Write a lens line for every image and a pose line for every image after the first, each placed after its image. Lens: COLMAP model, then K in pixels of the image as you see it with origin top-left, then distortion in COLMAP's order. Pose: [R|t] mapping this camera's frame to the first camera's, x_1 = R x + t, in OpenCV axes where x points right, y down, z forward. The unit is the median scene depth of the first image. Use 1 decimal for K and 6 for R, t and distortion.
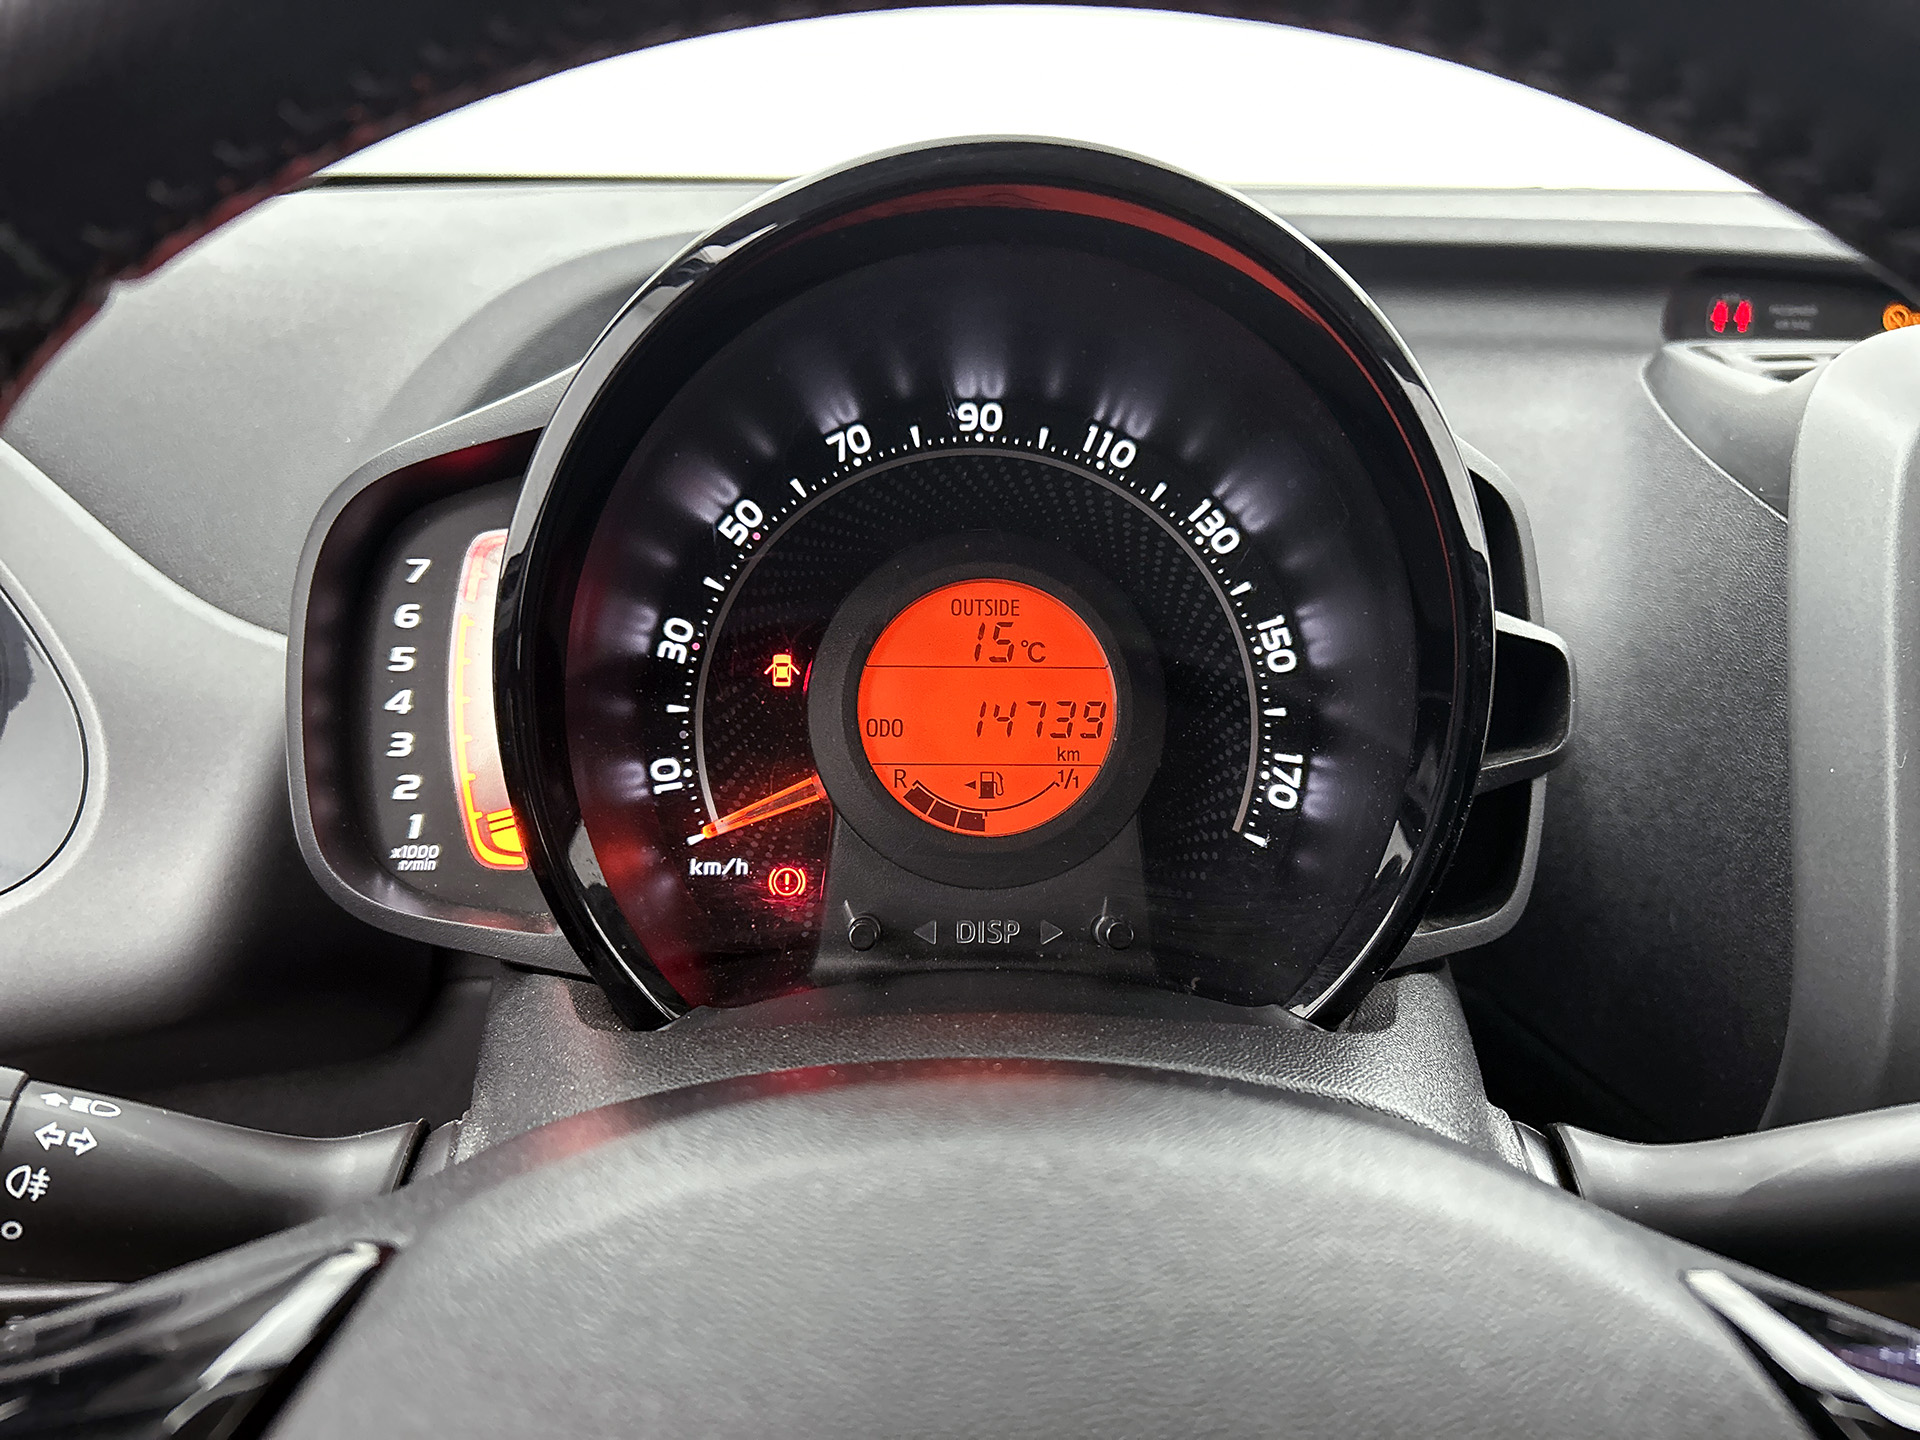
lens RADIAL K [[1461.1, 0, 935.8], [0, 1461.1, 689.2], [0, 0, 1]] dist [0.033332, -0.042940]
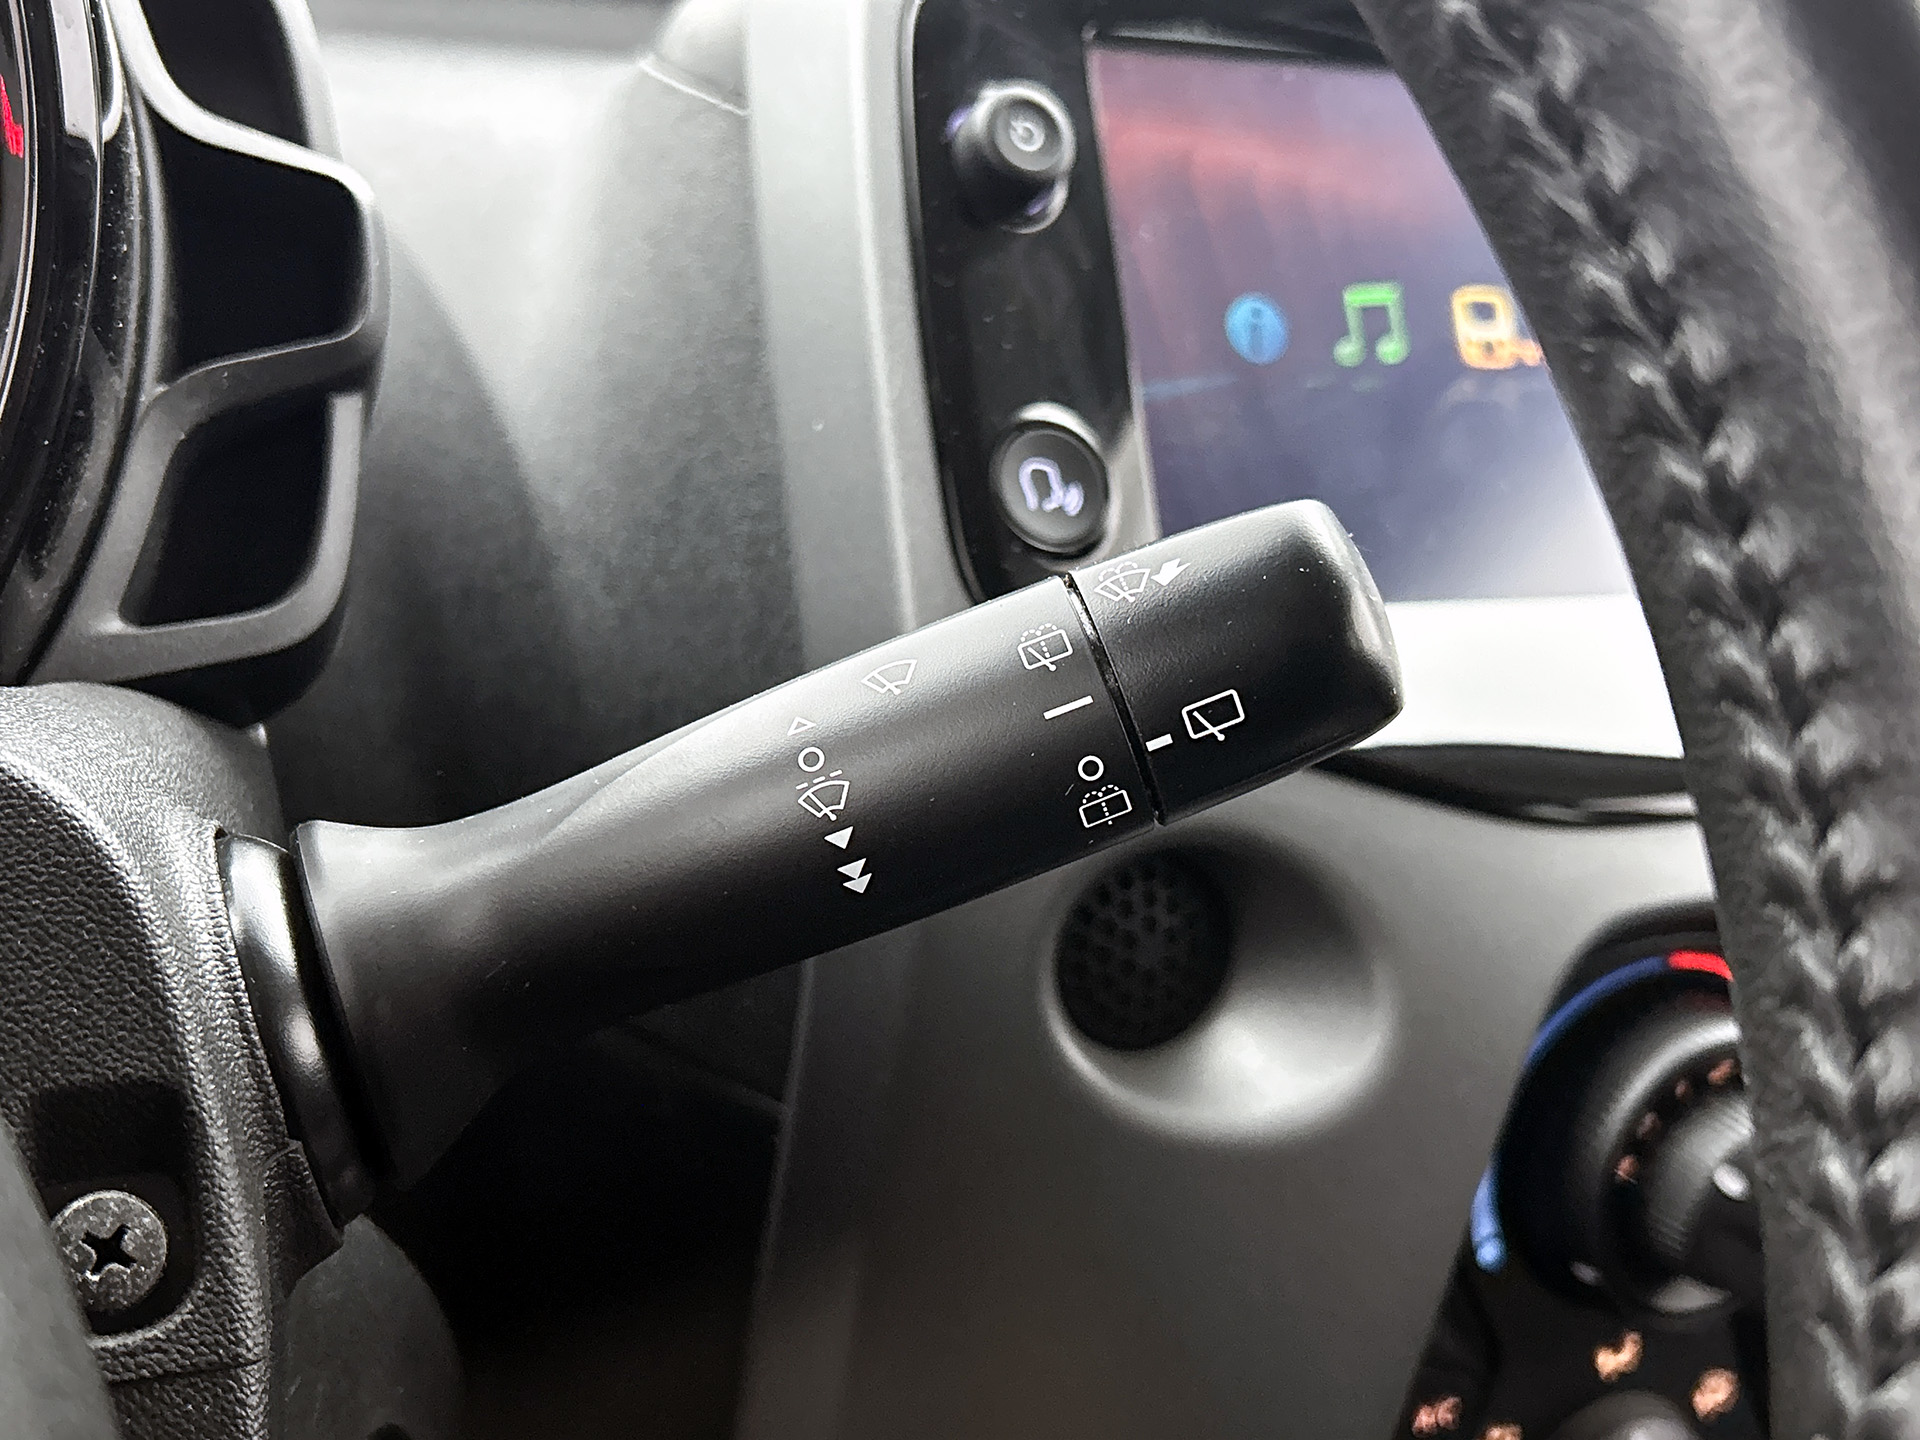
lens RADIAL K [[2221.0, 0, 959.1], [0, 2221.0, 726.3], [0, 0, 1]] dist [0.000525, 0.000000]
pose [[0.910806, -0.061204, 0.408274, 0.254231], [0.107335, 0.990047, -0.091032, 0.309279], [-0.398638, 0.126735, 0.908309, 0.061311]]
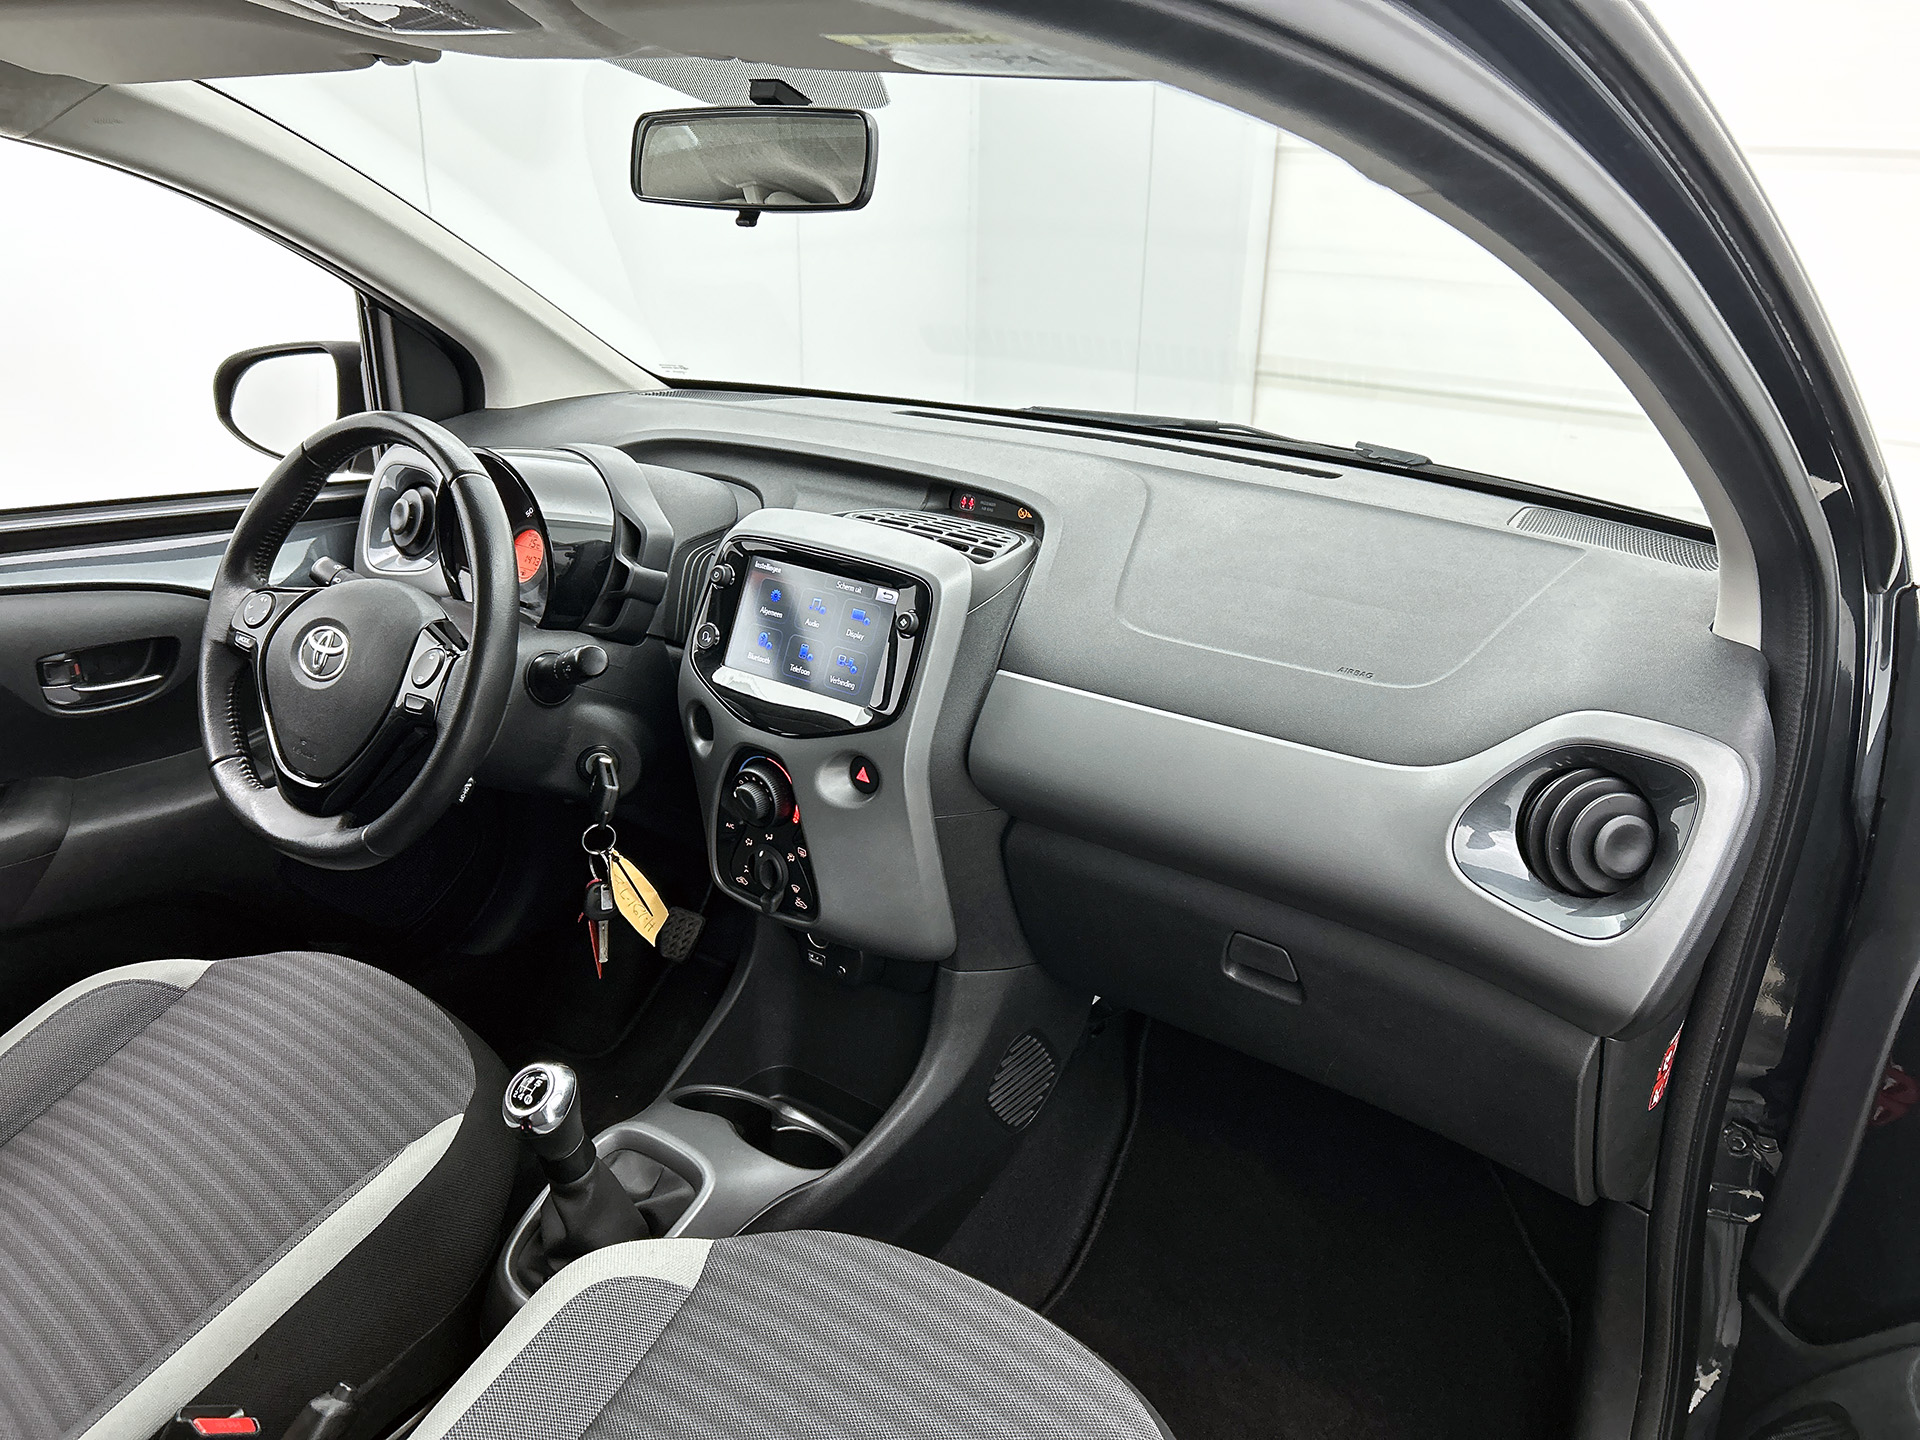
lens RADIAL K [[1461.1, 0, 947.6], [0, 1461.1, 725.9], [0, 0, 1]] dist [0.033332, -0.042940]
pose [[0.787621, 0.228010, -0.572420, 3.589654], [-0.223096, 0.971508, 0.080008, -0.126437], [0.574353, 0.064688, 0.816048, -1.859707]]
